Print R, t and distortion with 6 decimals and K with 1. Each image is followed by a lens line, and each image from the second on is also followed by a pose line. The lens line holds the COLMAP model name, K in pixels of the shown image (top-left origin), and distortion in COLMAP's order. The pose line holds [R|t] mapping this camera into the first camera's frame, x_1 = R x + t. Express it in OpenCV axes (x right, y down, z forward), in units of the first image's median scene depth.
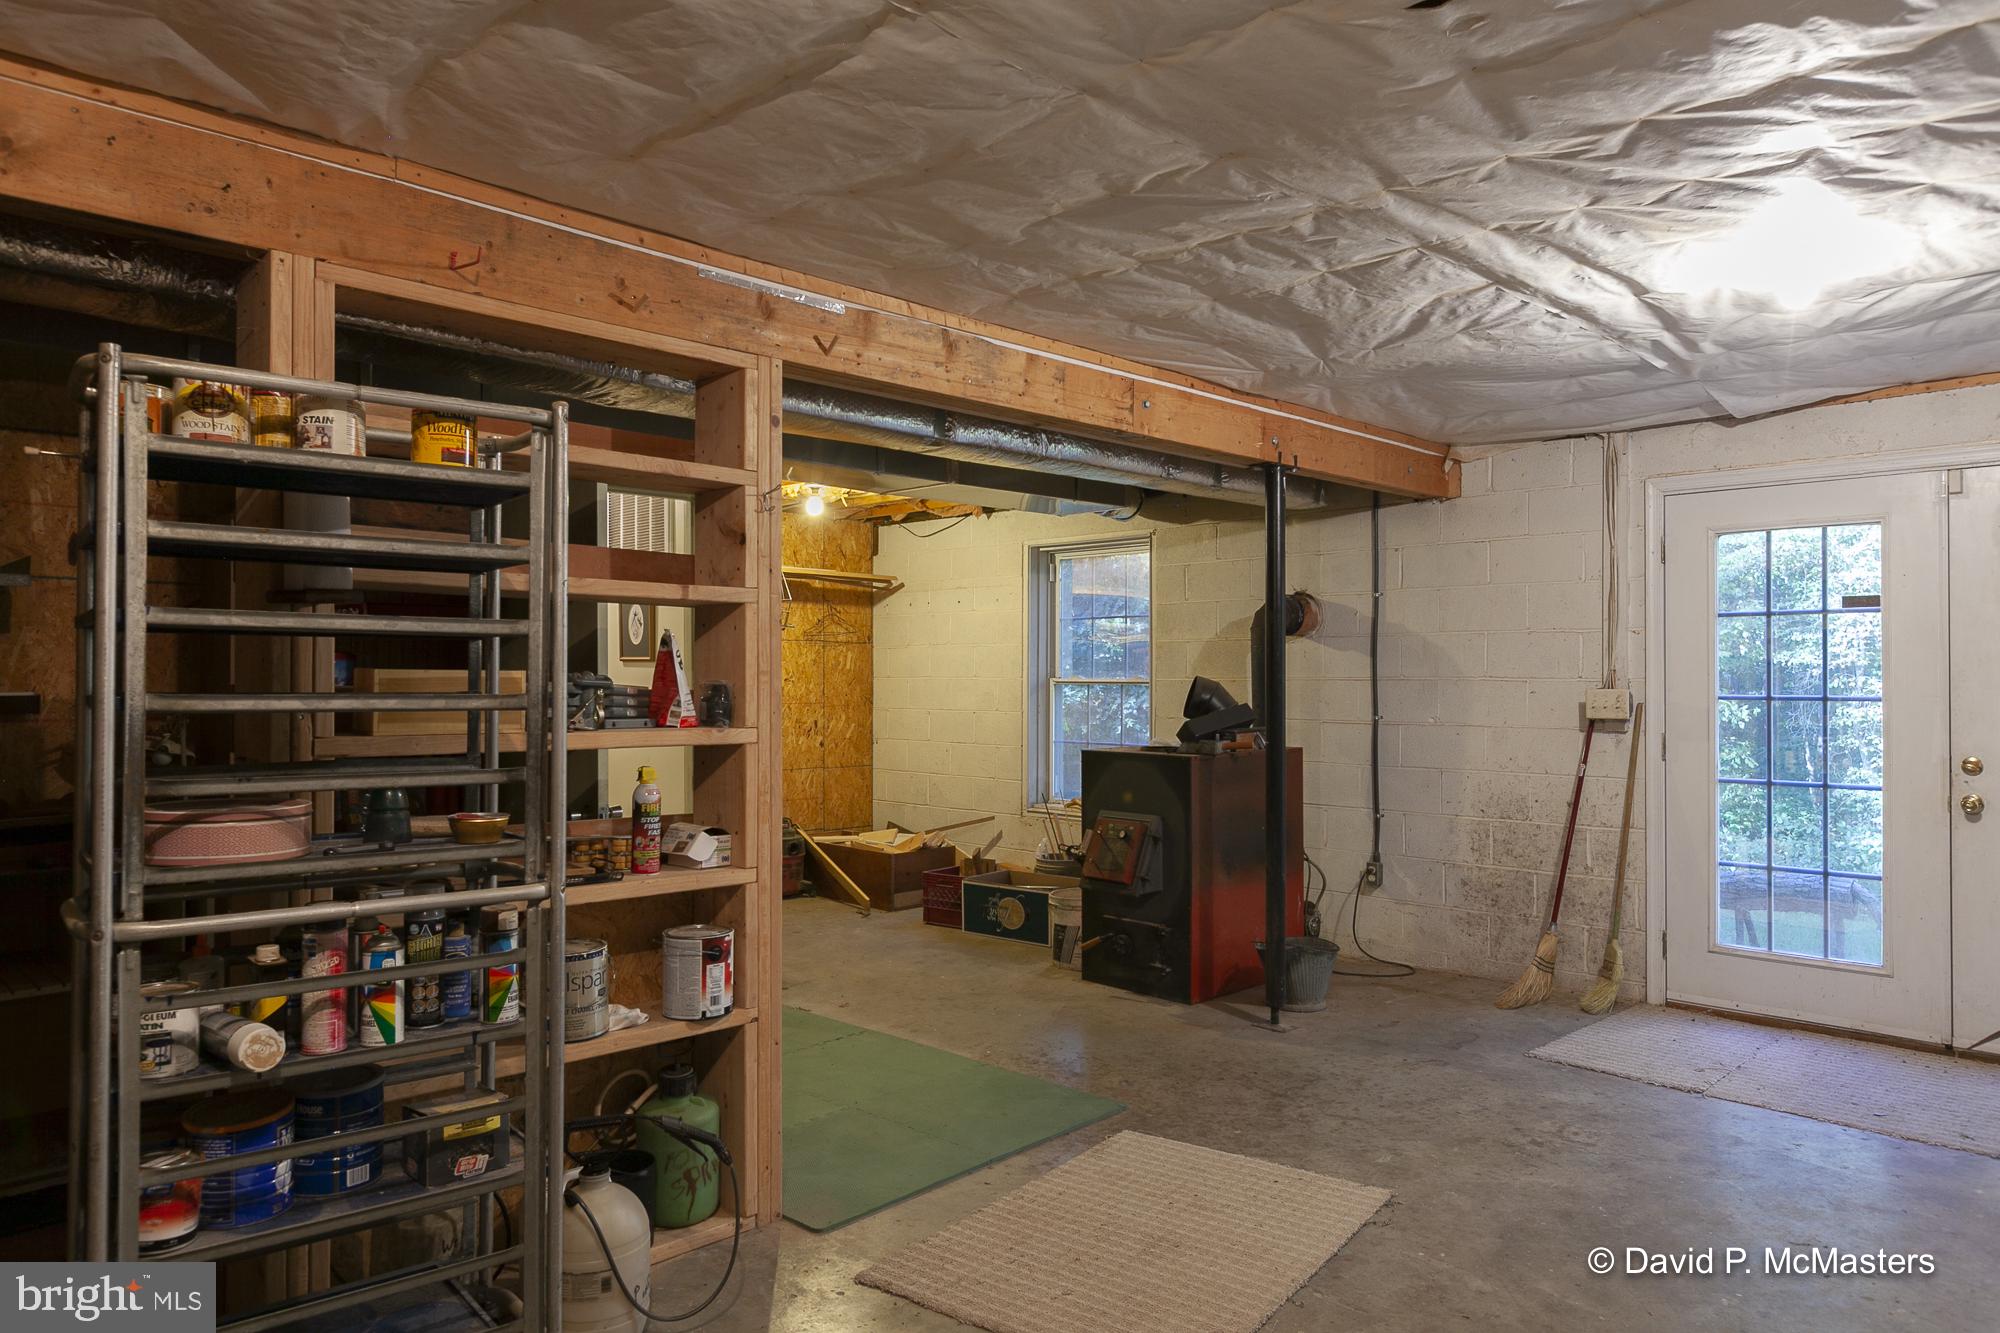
lens RADIAL K [[1321.9, 0, 1000.0], [0, 1321.9, 666.5], [0, 0, 1]] dist [-0.000903, -0.000005]
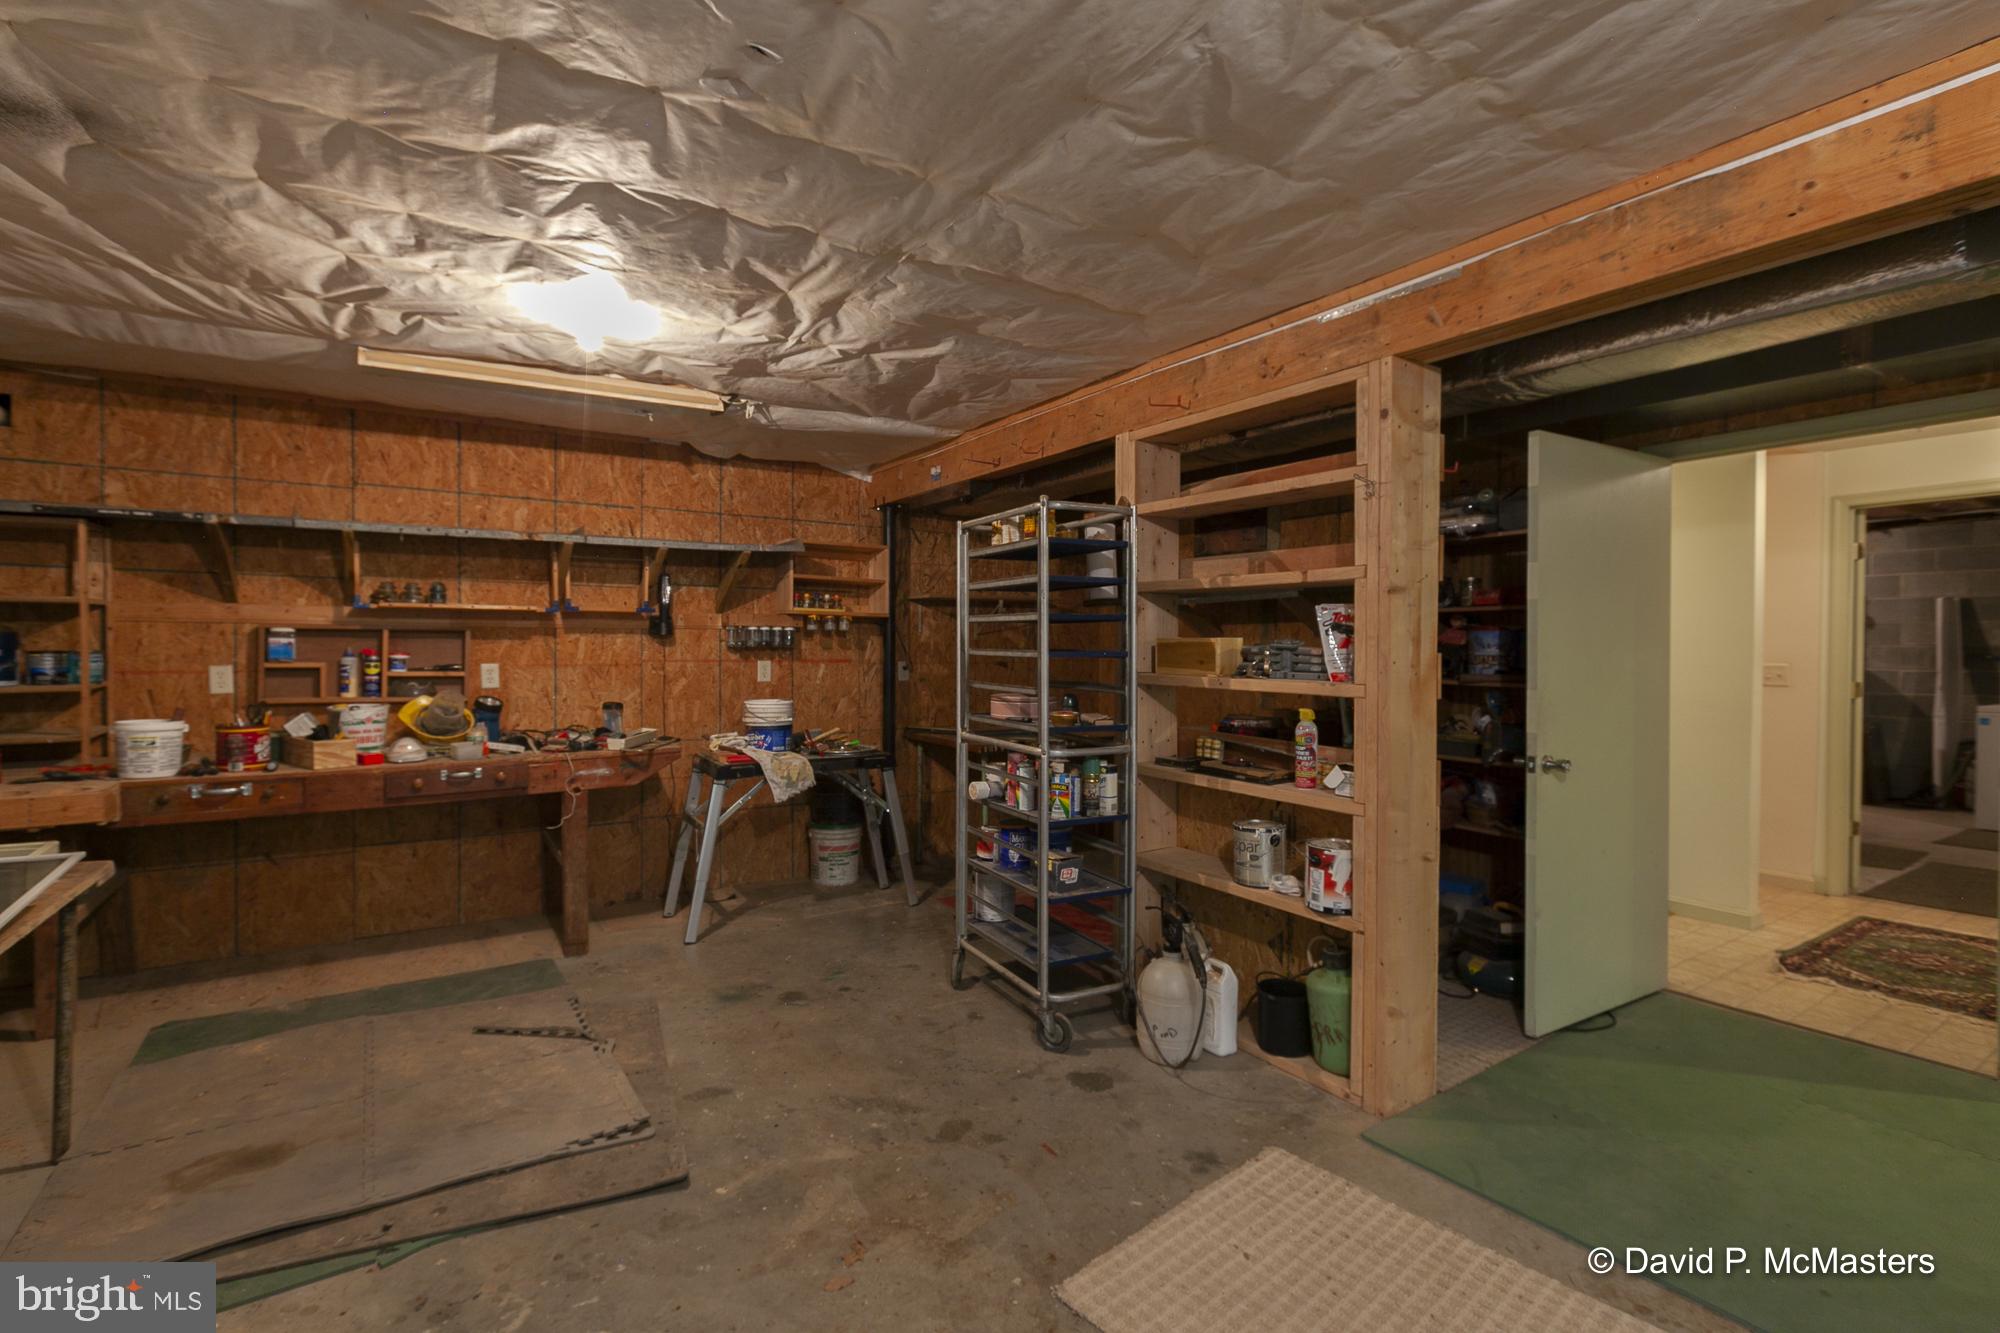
lens RADIAL K [[913.8, 0, 1000.0], [0, 913.8, 666.5], [0, 0, 1]] dist [-0.000714, -0.000221]
pose [[-0.224602, 0.025035, -0.974129, 0.732612], [0.011163, 0.999670, 0.023117, 0.008134], [0.974387, -0.005682, -0.224808, 0.939362]]
